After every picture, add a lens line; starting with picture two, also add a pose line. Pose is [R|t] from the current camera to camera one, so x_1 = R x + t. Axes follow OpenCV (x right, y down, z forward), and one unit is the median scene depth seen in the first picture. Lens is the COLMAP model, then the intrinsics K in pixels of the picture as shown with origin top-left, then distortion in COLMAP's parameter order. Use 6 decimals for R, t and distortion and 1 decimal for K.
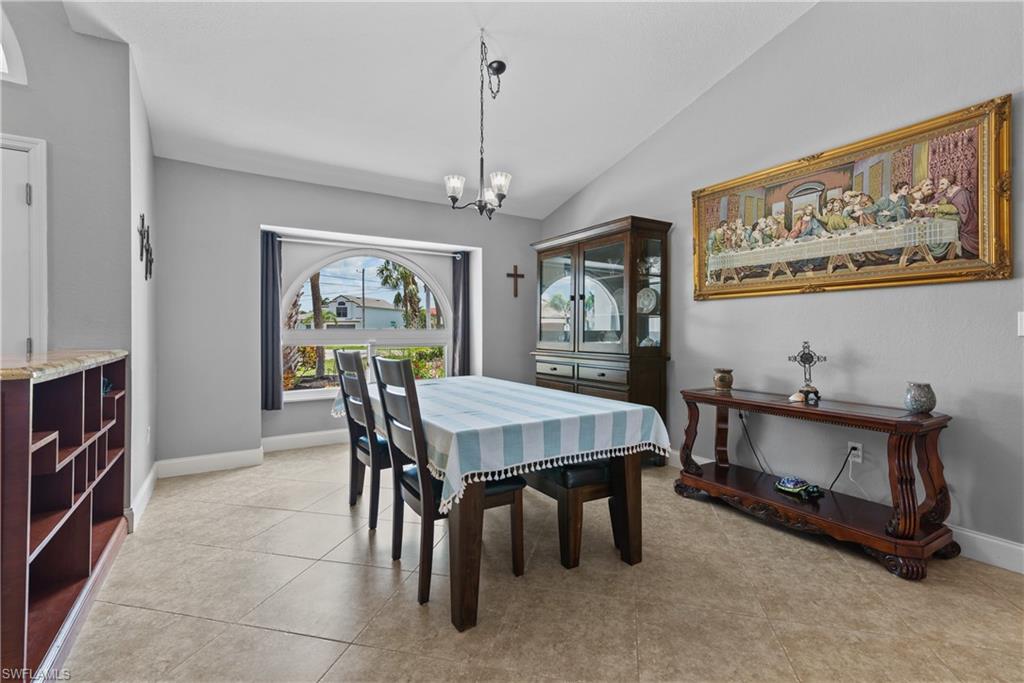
lens RADIAL K [[462.5, 0, 517.9], [0, 462.5, 333.2], [0, 0, 1]] dist [0.019179, -0.000971]
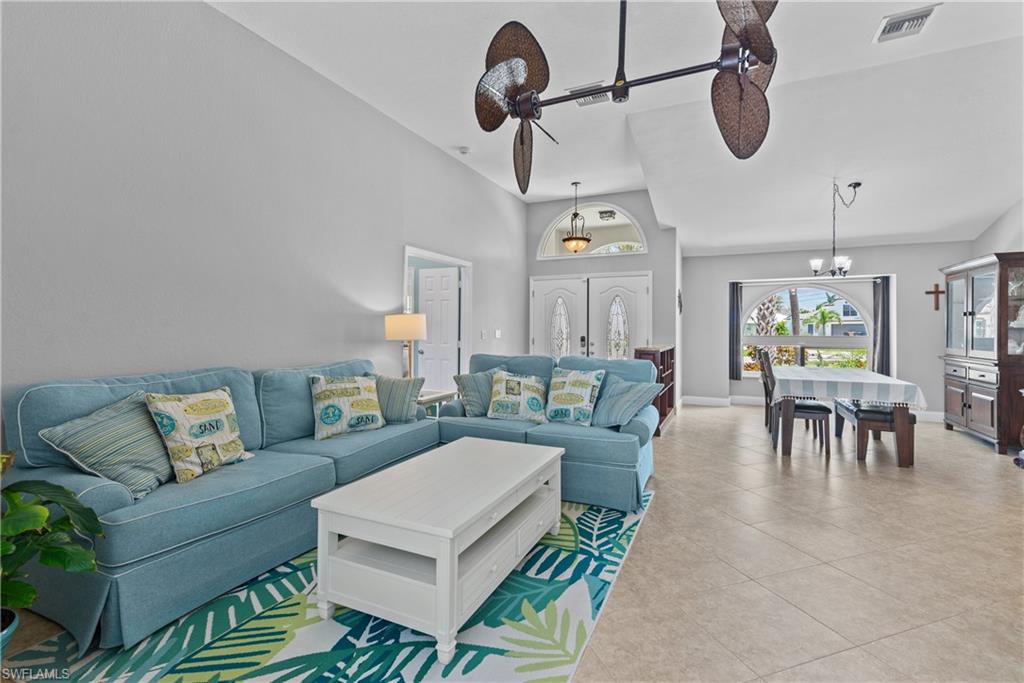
lens RADIAL K [[462.5, 0, 512.9], [0, 462.5, 325.6], [0, 0, 1]] dist [0.019179, -0.000971]
pose [[0.538336, -0.005340, -0.842713, 0.697819], [-0.007167, 0.999915, -0.010915, -0.029230], [0.842700, 0.011916, 0.538252, -0.934387]]
